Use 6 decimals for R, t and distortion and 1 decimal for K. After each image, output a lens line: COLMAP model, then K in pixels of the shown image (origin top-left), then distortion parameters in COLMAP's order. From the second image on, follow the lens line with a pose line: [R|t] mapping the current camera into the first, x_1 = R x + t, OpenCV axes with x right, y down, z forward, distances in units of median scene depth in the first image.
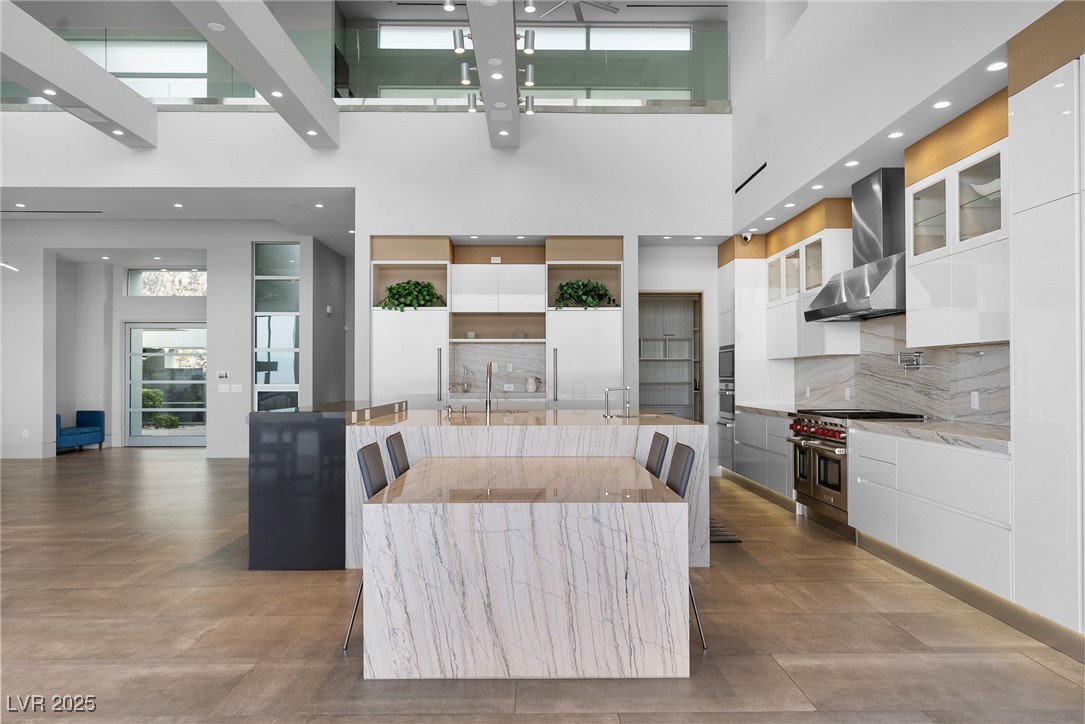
lens RADIAL K [[755.4, 0, 551.0], [0, 755.4, 357.7], [0, 0, 1]] dist [0.015293, -0.011722]
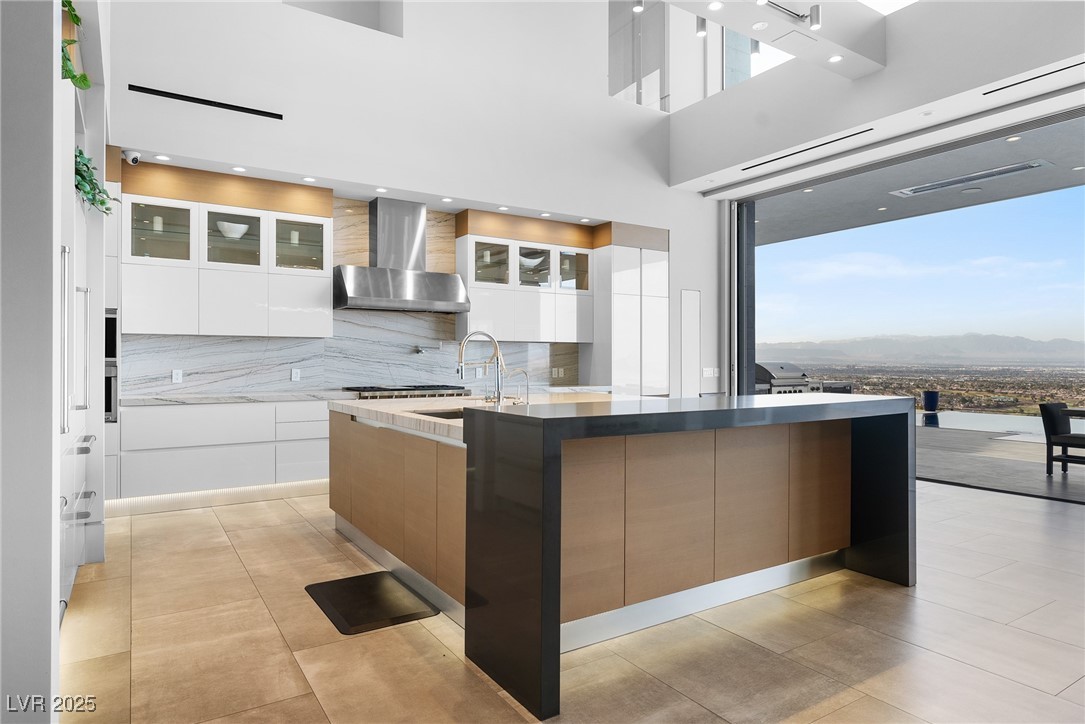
lens RADIAL K [[641.7, 0, 541.4], [0, 641.7, 358.6], [0, 0, 1]] dist [-0.007900, 0.005326]
pose [[-0.522309, 0.005758, 0.852737, -0.445695], [-0.022743, 0.999527, -0.020679, 0.030136], [-0.852453, -0.030195, -0.521931, 0.981572]]
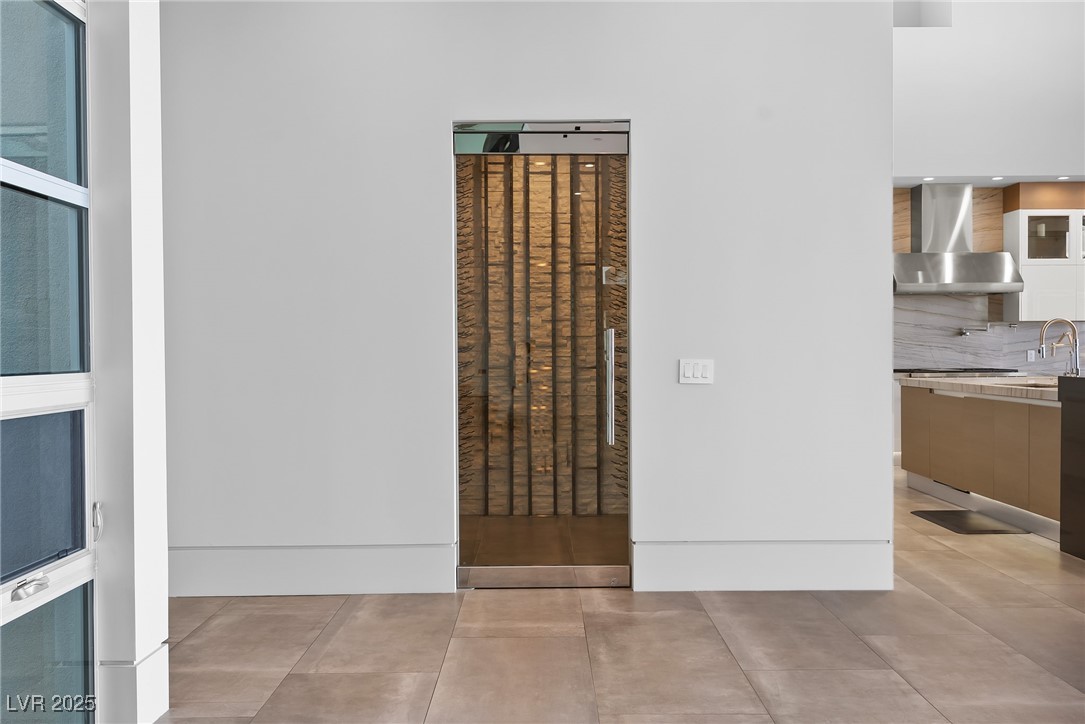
lens RADIAL K [[860.3, 0, 540.7], [0, 860.3, 362.6], [0, 0, 1]] dist [0.001555, -0.010431]
pose [[0.022253, -0.015228, 0.999636, -0.756103], [-0.018591, 0.999705, 0.015643, 0.036743], [-0.999580, -0.018932, 0.021963, 1.192091]]
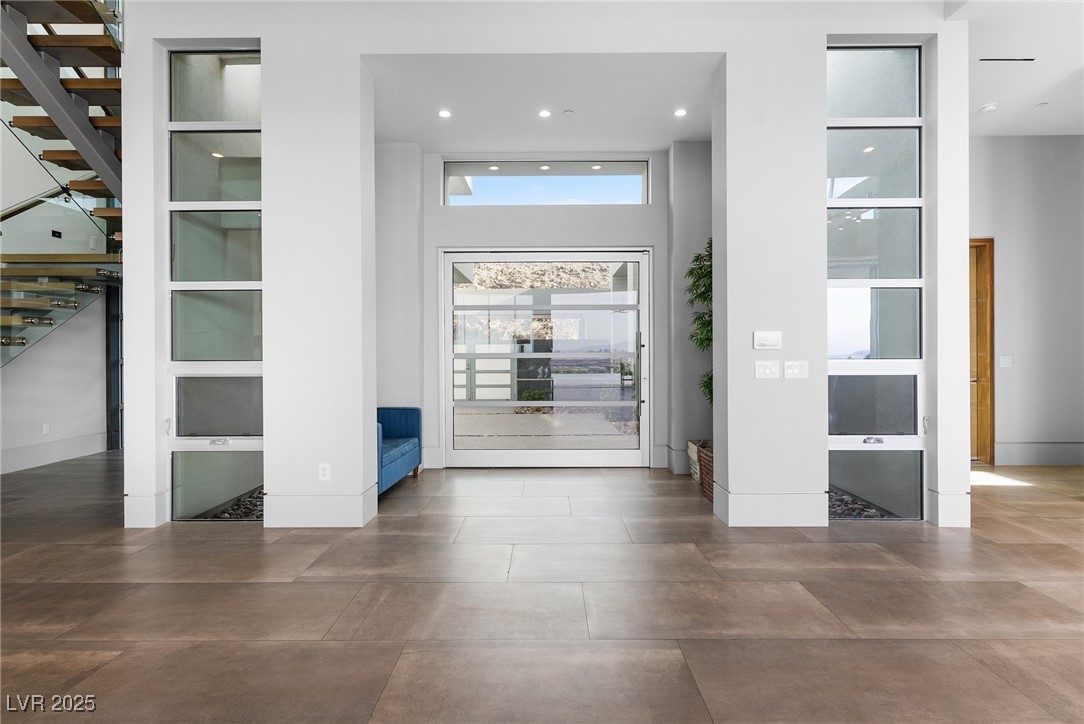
lens RADIAL K [[550.5, 0, 546.1], [0, 550.5, 351.4], [0, 0, 1]] dist [0.006844, 0.000140]
pose [[0.999449, -0.003375, -0.033019, -0.747902], [0.004252, 0.999639, 0.026522, 0.028674], [0.032918, -0.026648, 0.999103, 0.902162]]
